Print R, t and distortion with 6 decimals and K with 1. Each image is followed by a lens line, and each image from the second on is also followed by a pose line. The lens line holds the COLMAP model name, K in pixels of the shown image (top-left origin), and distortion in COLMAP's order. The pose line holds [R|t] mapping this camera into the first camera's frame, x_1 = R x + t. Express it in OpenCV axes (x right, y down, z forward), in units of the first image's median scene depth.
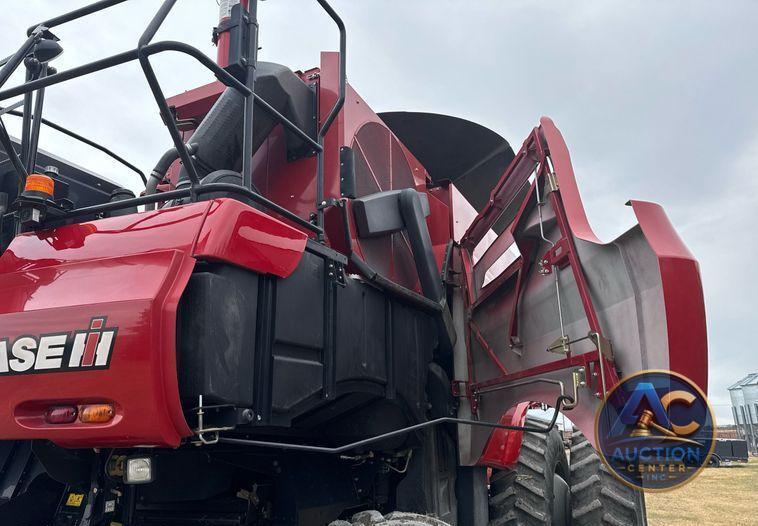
lens RADIAL K [[587.5, 0, 381.0], [0, 587.5, 272.0], [0, 0, 1]] dist [0.022015, -0.001366]
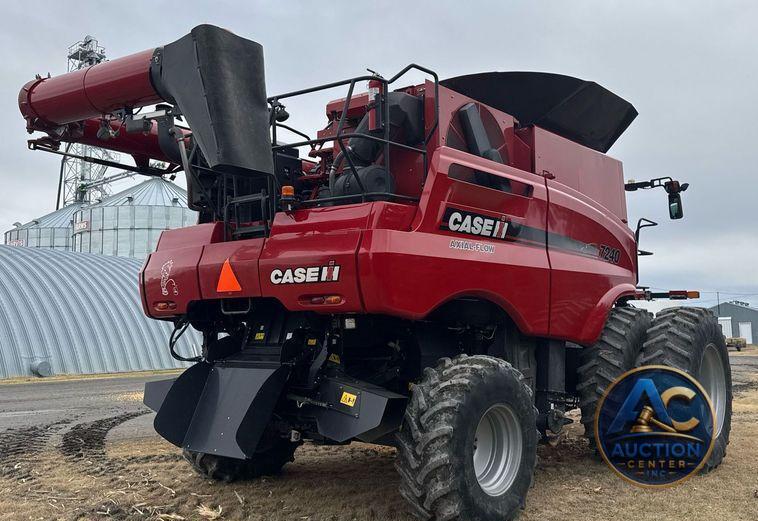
lens RADIAL K [[810.5, 0, 379.0], [0, 810.5, 260.5], [0, 0, 1]] dist [0.180567, 0.003441]
pose [[0.978872, -0.016325, -0.203819, 0.357493], [0.051651, 0.984223, 0.169228, -0.445451], [0.197841, -0.176180, 0.964272, -2.023912]]
